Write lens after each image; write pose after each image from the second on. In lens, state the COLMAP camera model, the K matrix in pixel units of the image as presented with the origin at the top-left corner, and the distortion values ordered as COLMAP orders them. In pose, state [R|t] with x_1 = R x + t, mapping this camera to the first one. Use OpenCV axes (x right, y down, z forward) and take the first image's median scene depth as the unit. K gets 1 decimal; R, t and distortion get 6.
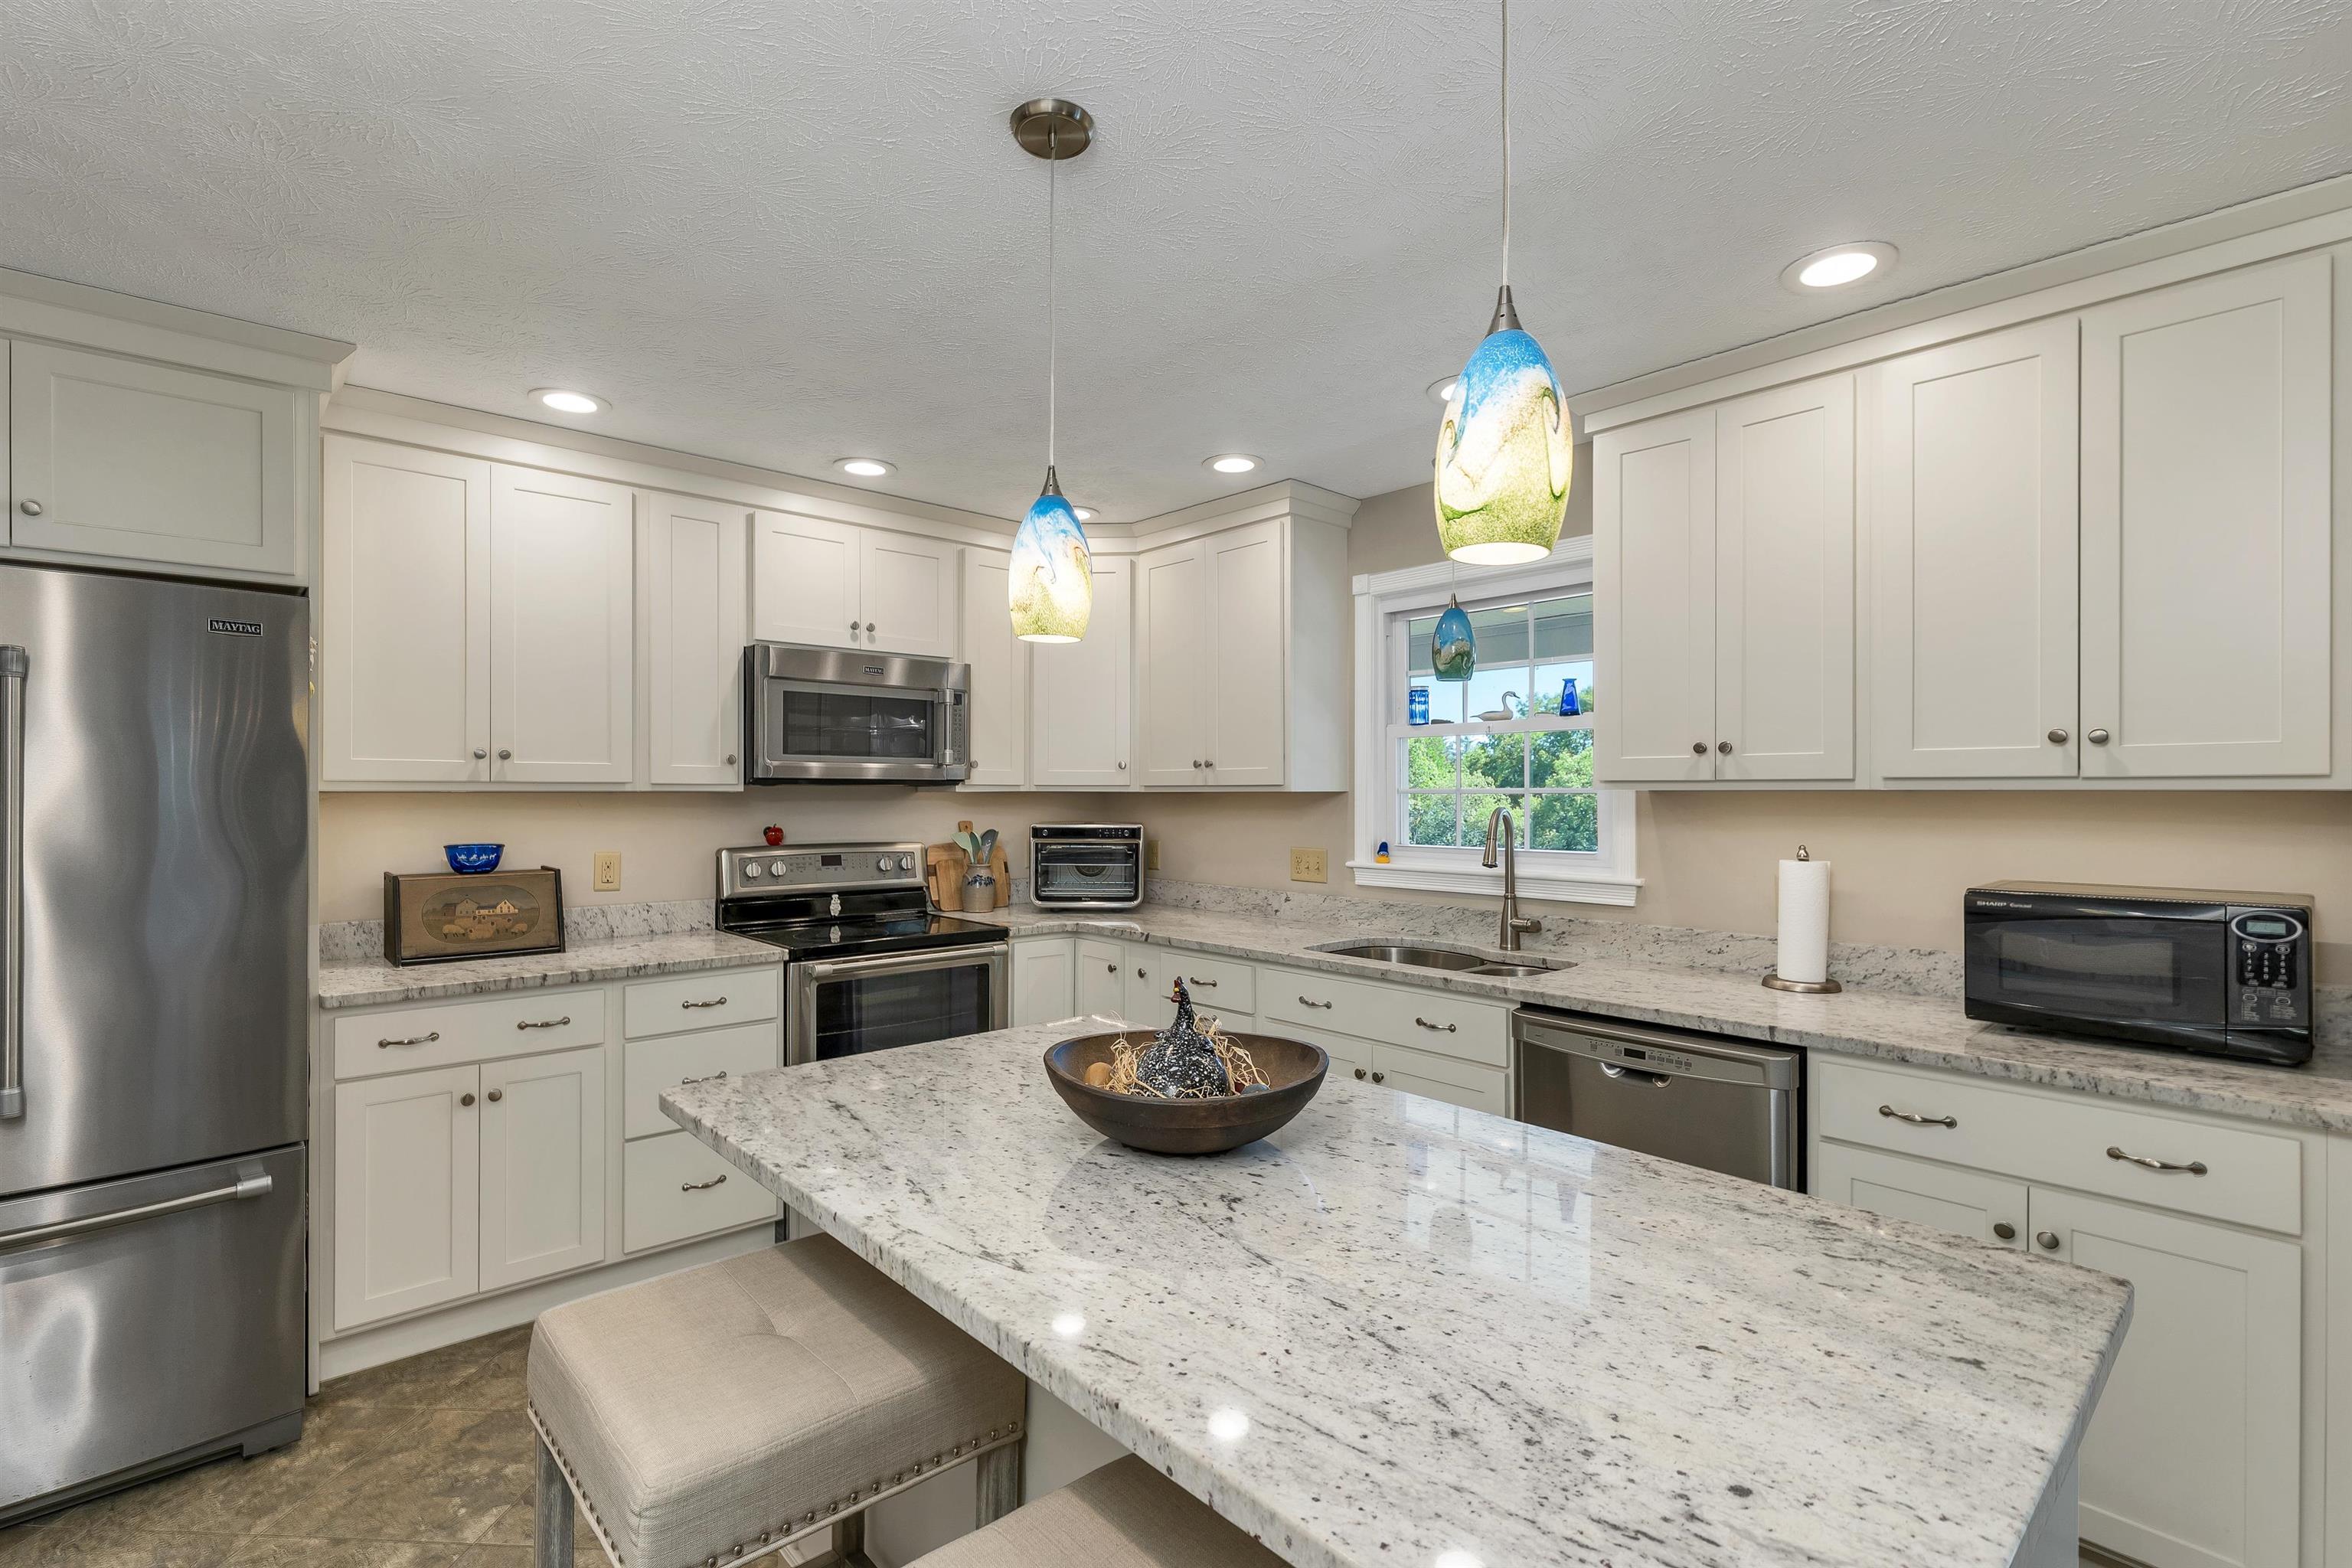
lens RADIAL K [[1065.0, 0, 1161.7], [0, 1065.0, 786.7], [0, 0, 1]] dist [0.006145, -0.000629]
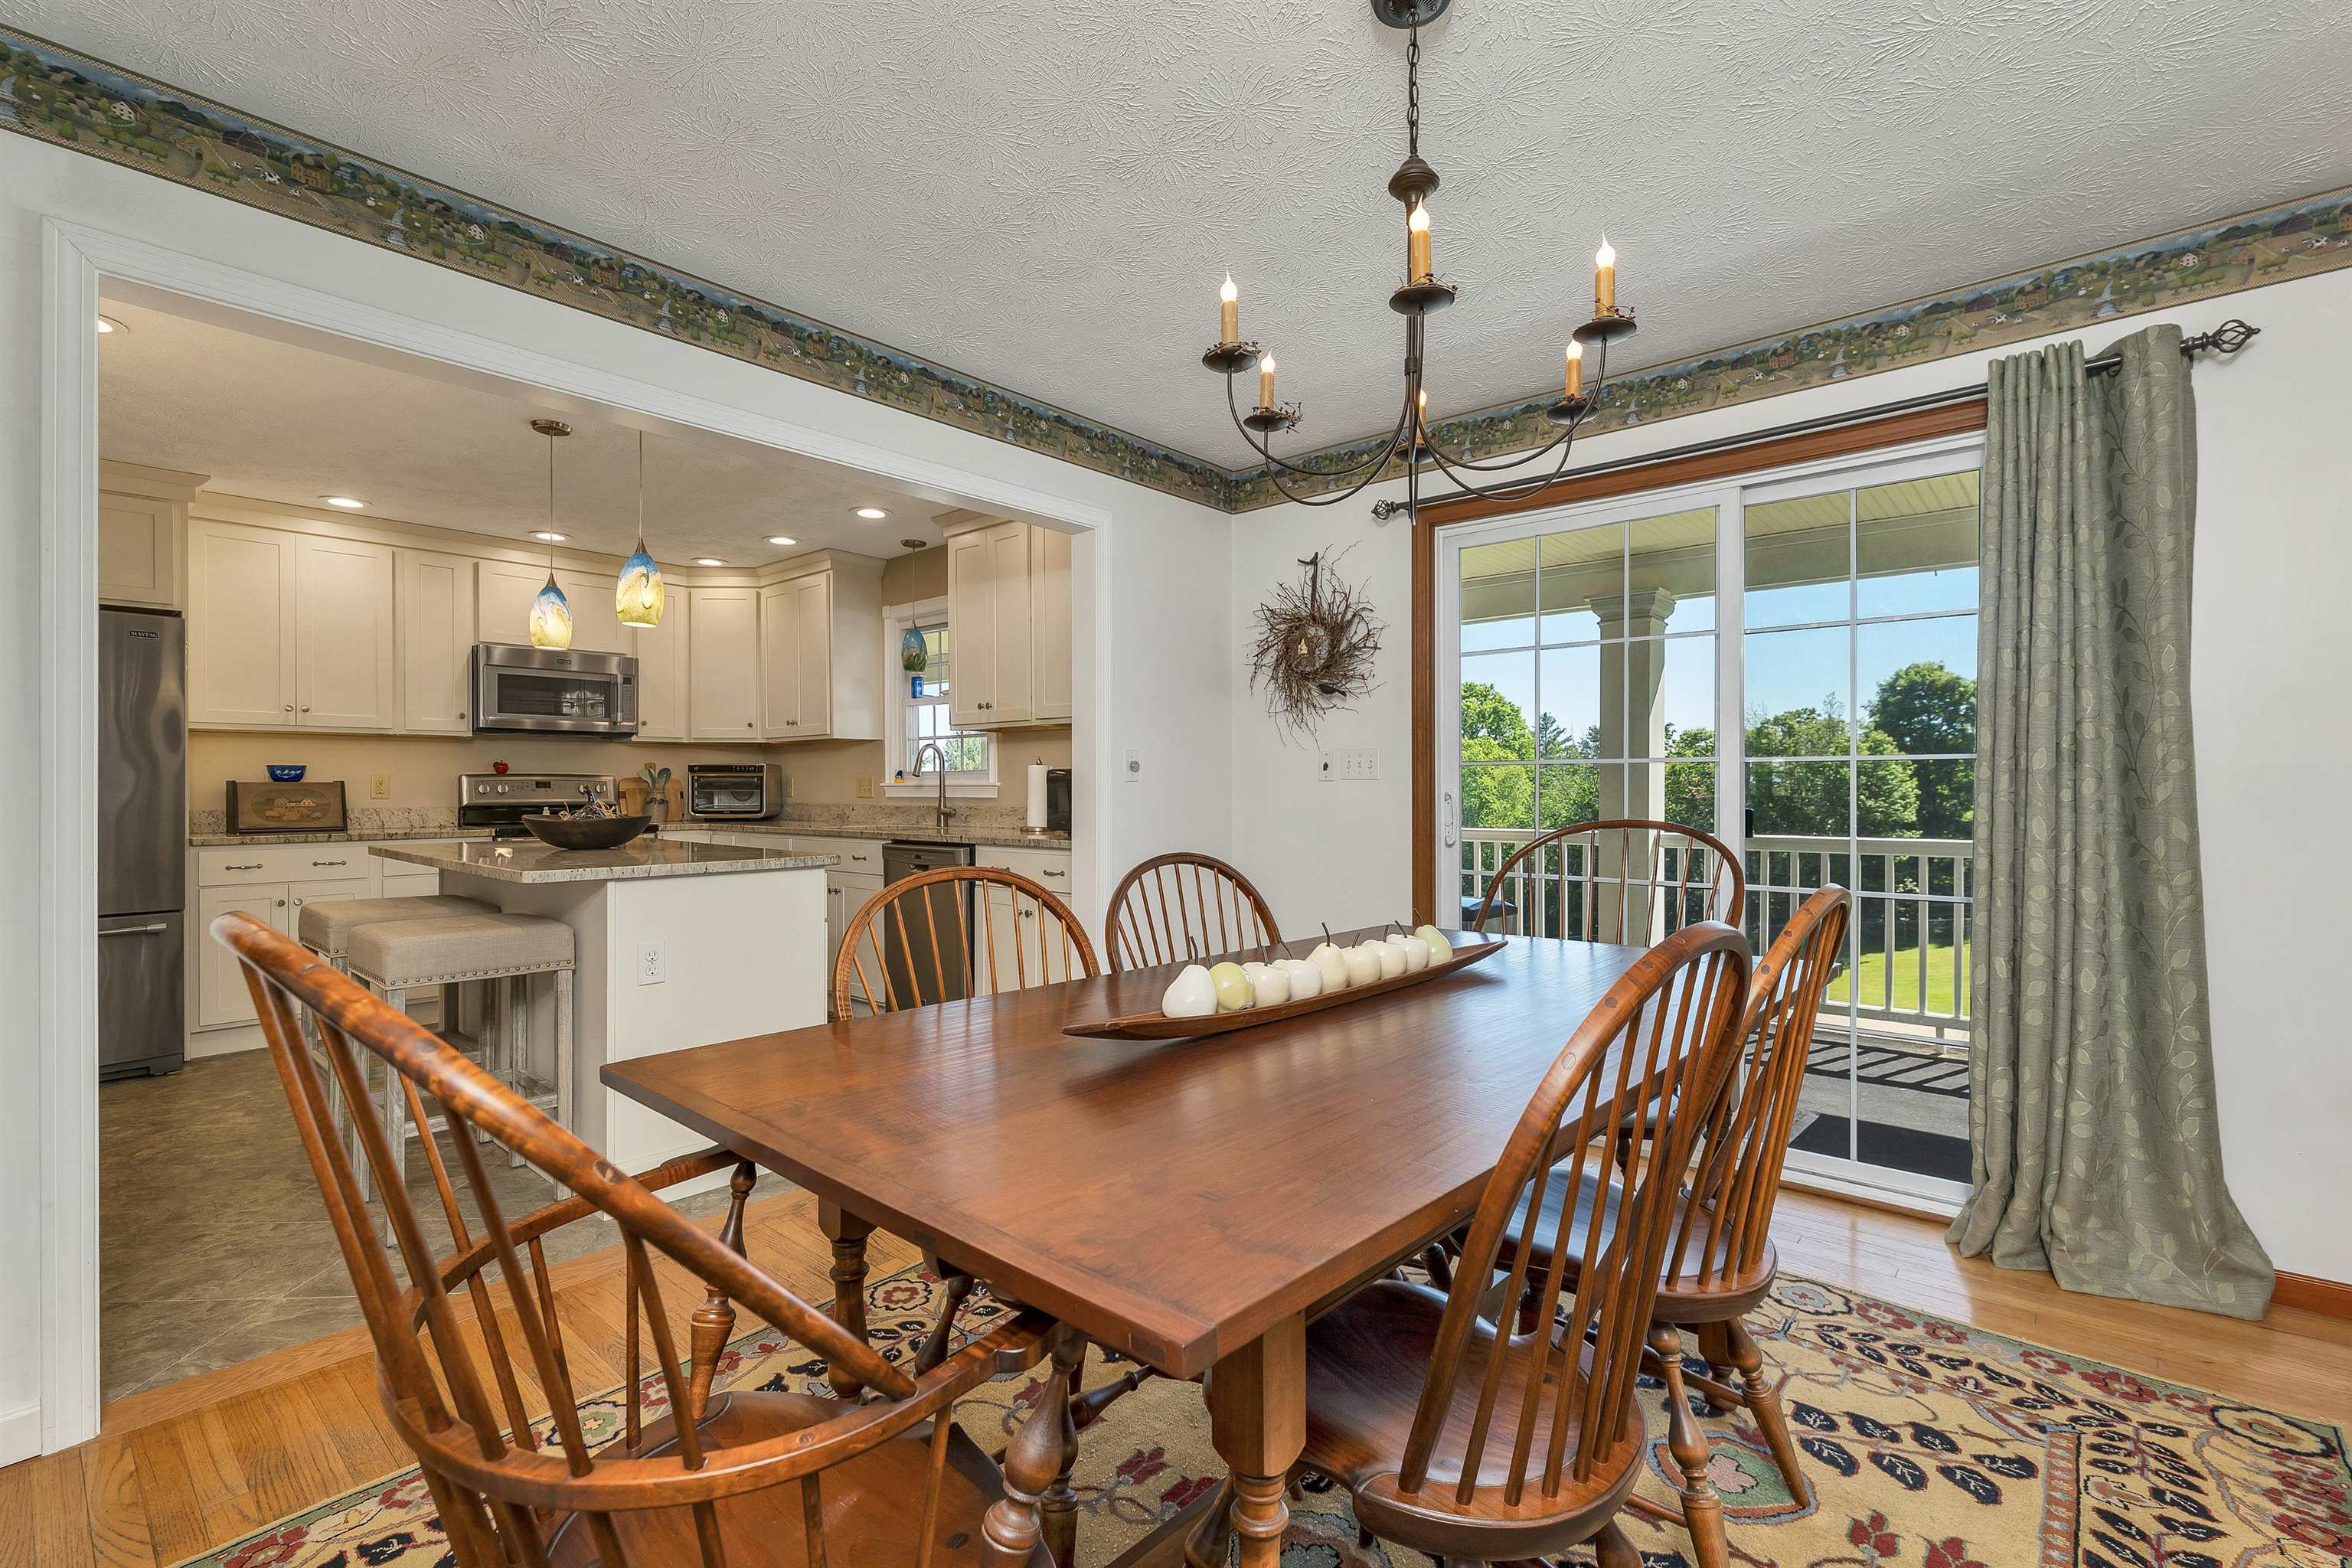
lens RADIAL K [[1065.0, 0, 1181.3], [0, 1065.0, 781.0], [0, 0, 1]] dist [0.006145, -0.000629]
pose [[0.993967, -0.001686, 0.109668, 0.533799], [0.001599, 0.999998, 0.000880, 0.078186], [-0.109670, -0.000700, 0.993968, -0.771649]]
